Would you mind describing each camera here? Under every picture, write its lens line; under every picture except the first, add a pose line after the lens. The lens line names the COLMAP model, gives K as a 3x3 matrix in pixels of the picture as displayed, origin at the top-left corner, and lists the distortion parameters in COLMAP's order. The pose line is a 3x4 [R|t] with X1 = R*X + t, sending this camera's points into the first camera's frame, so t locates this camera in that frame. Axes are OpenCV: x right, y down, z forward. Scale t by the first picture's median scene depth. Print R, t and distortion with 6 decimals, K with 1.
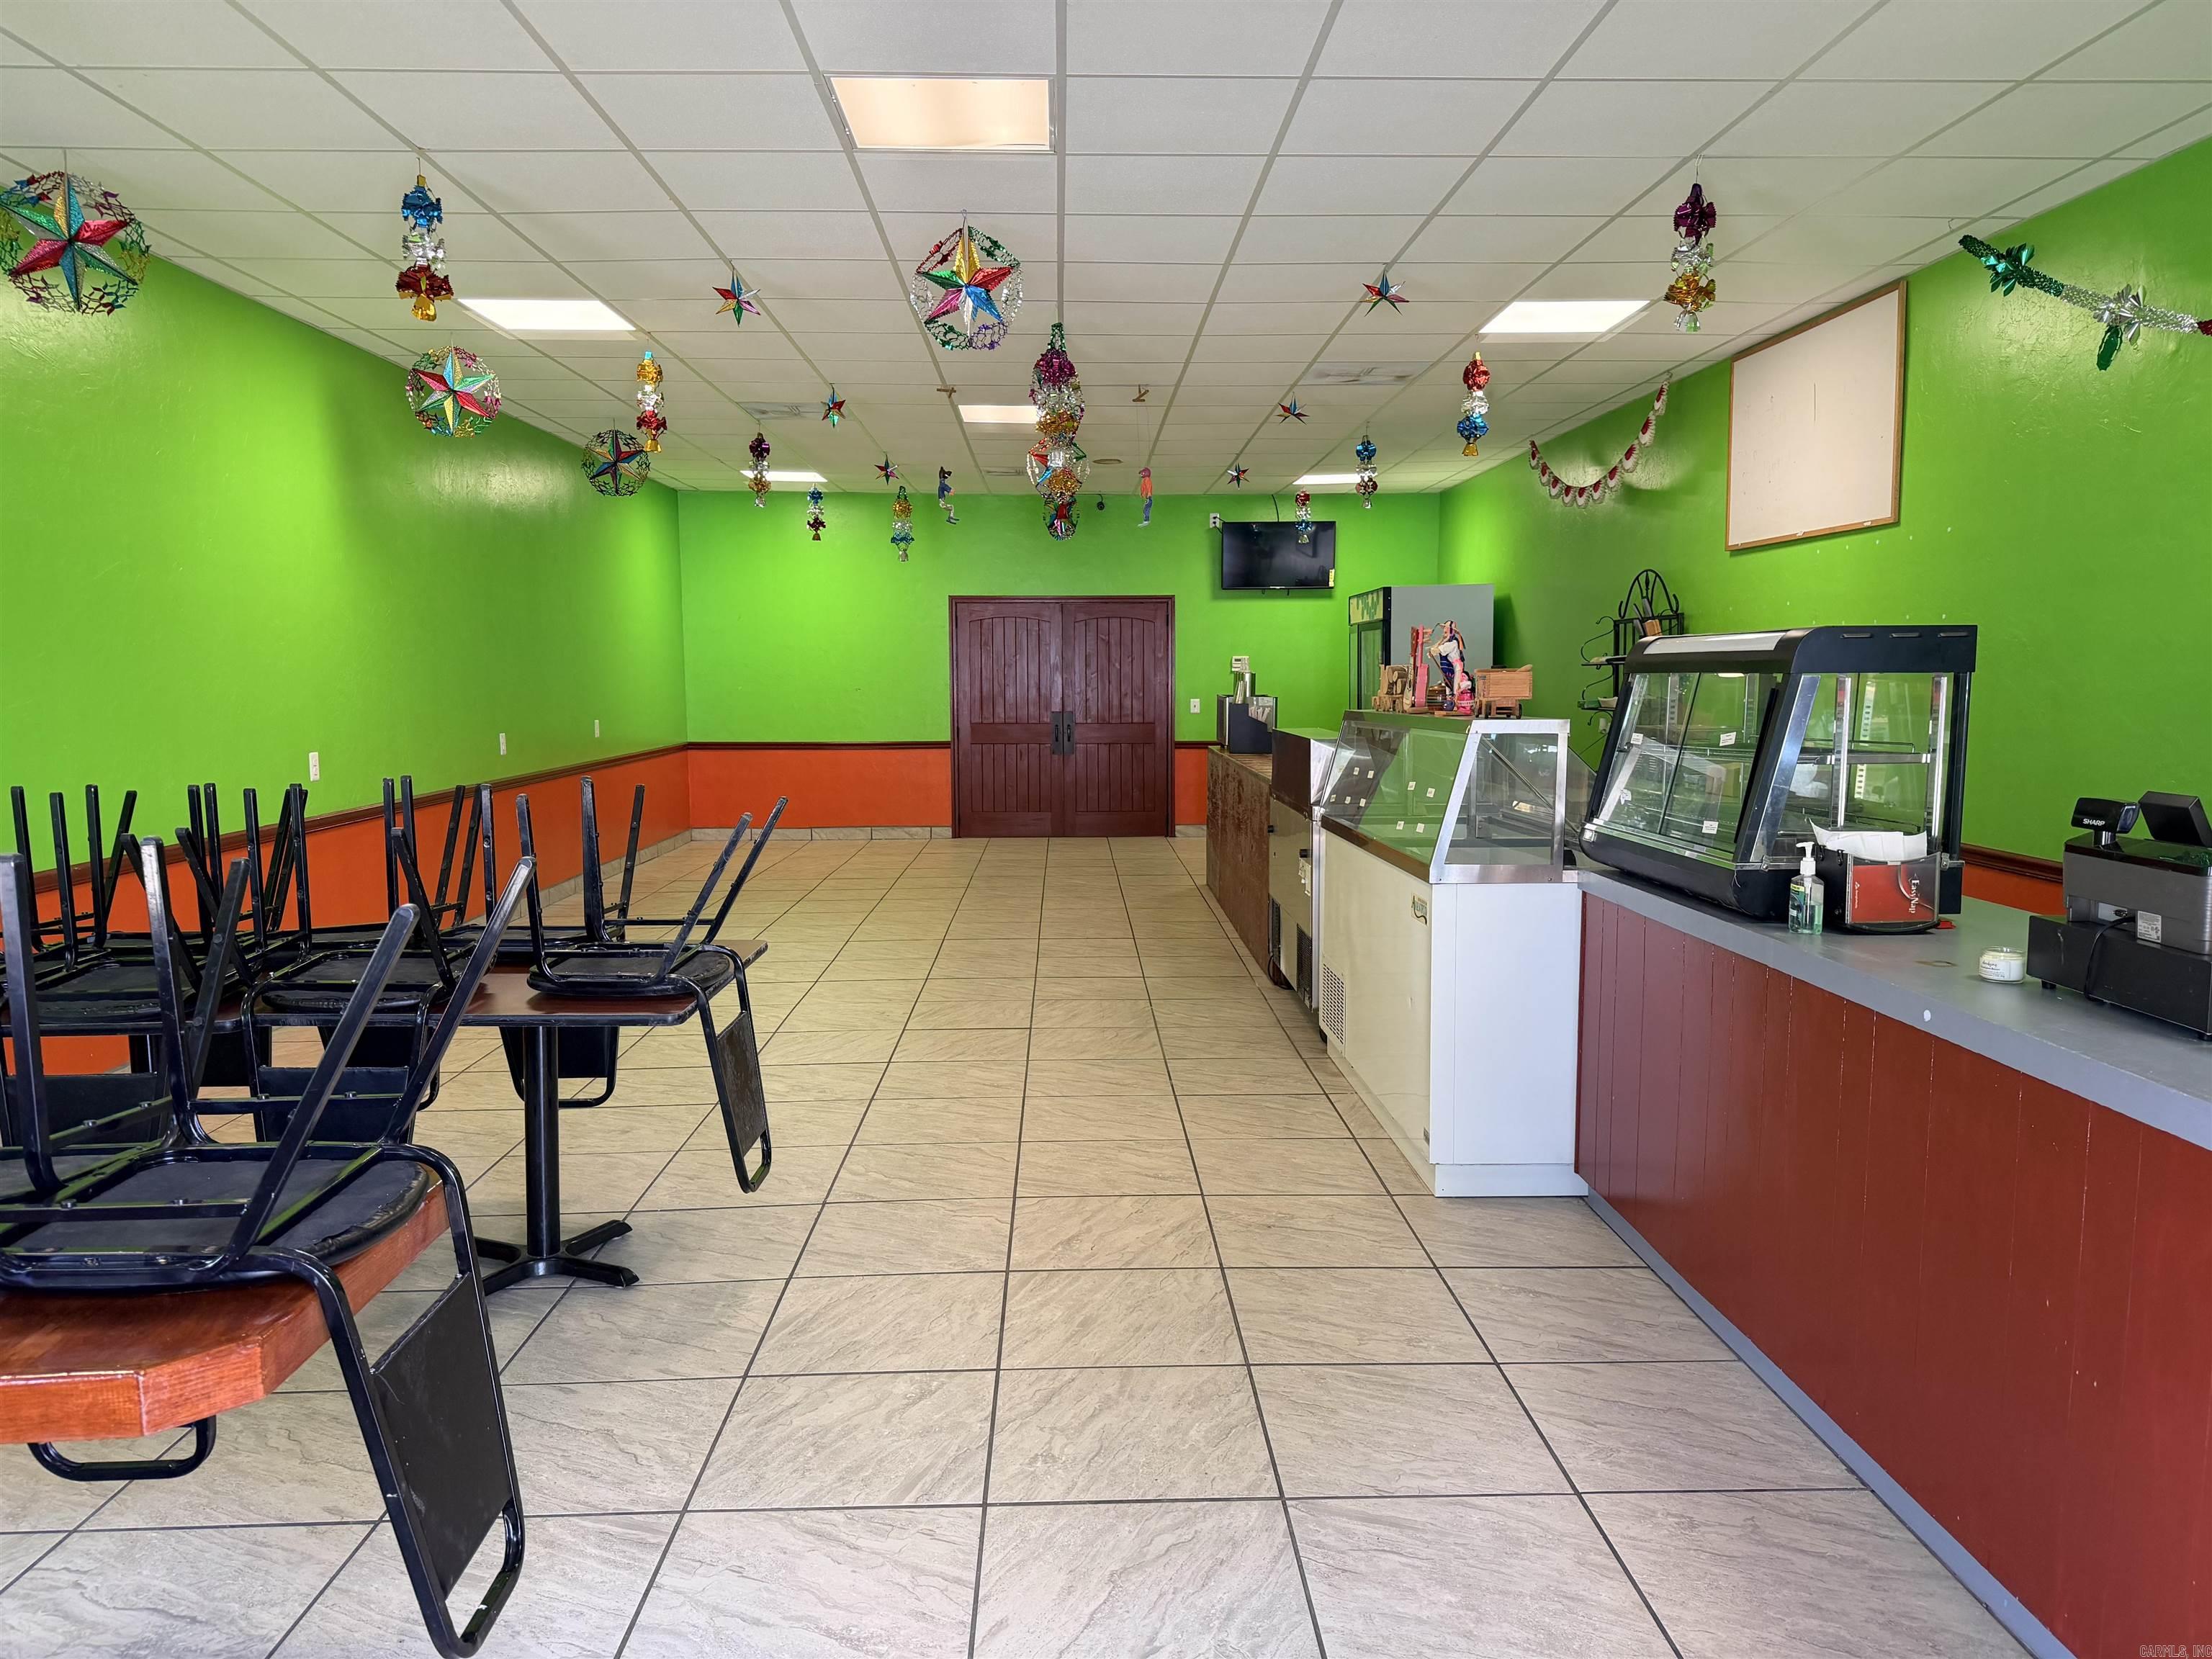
lens RADIAL K [[1556.9, 0, 1113.2], [0, 1556.9, 836.6], [0, 0, 1]] dist [0.100008, -0.137183]
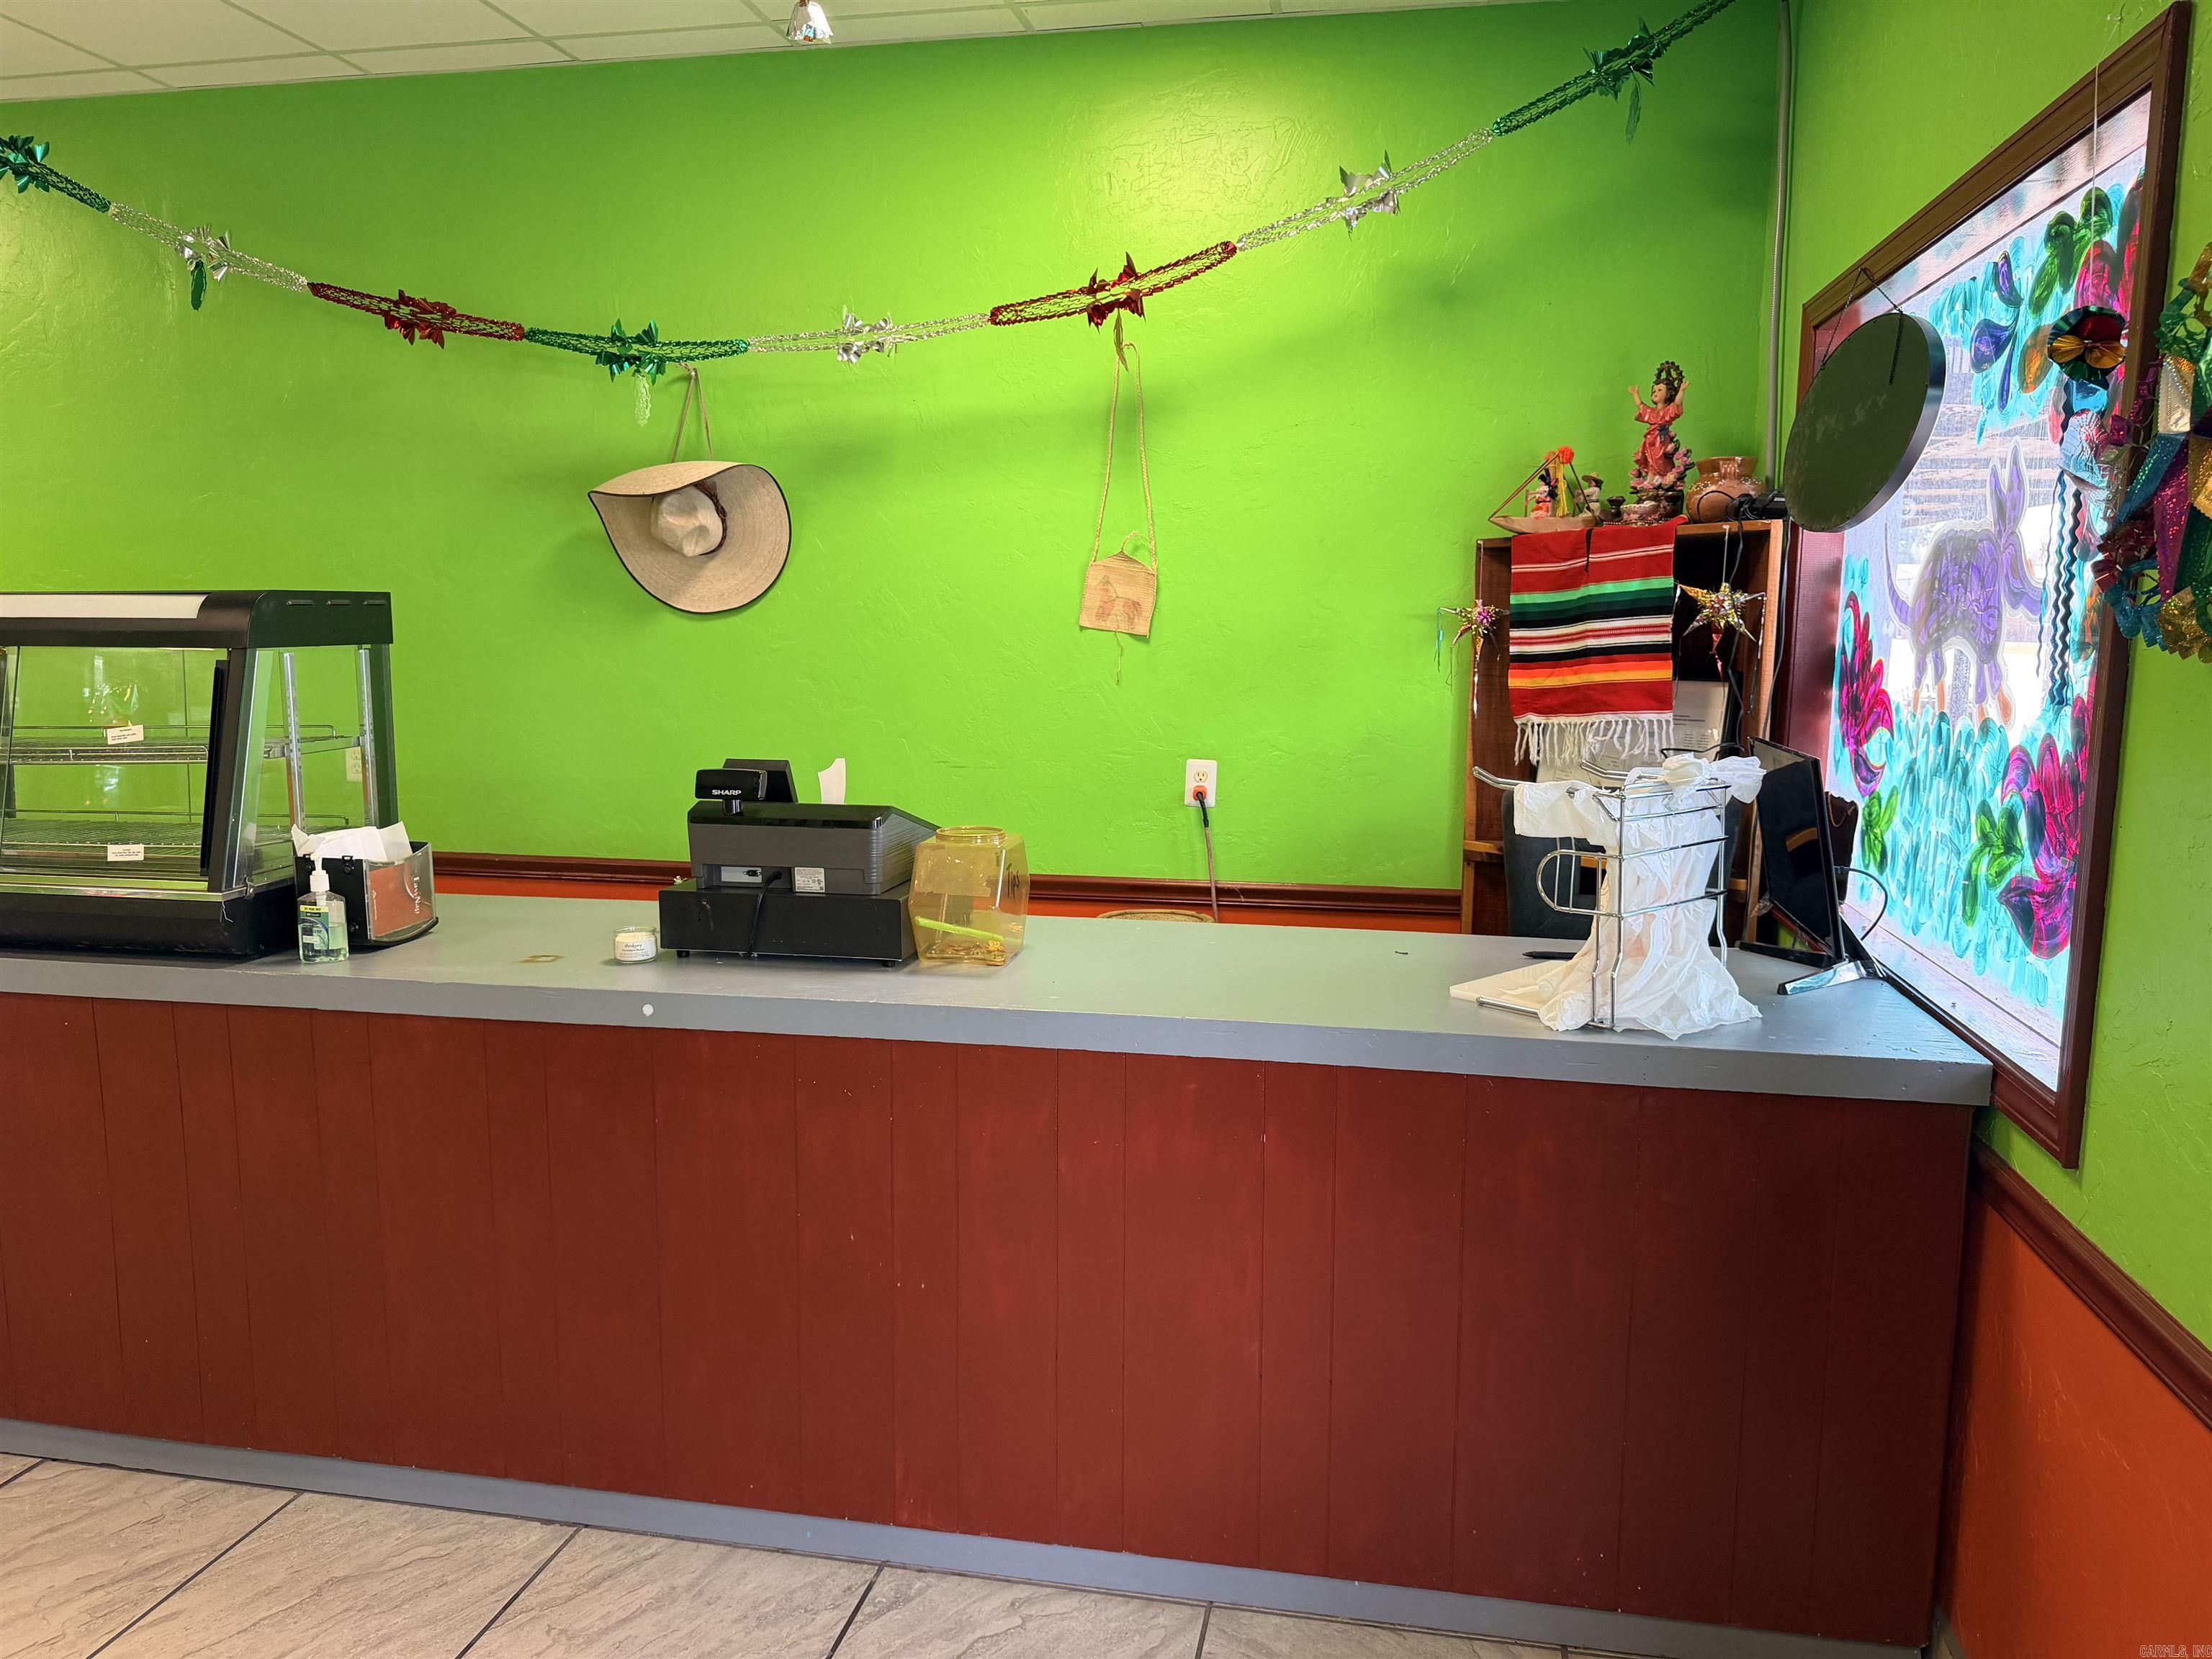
lens RADIAL K [[1556.9, 0, 1113.2], [0, 1556.9, 836.6], [0, 0, 1]] dist [0.100008, -0.137183]
pose [[0.209951, -0.126775, 0.969458, -0.199709], [0.095622, 0.989467, 0.108683, -0.039677], [-0.973025, 0.069884, 0.219862, 0.299965]]
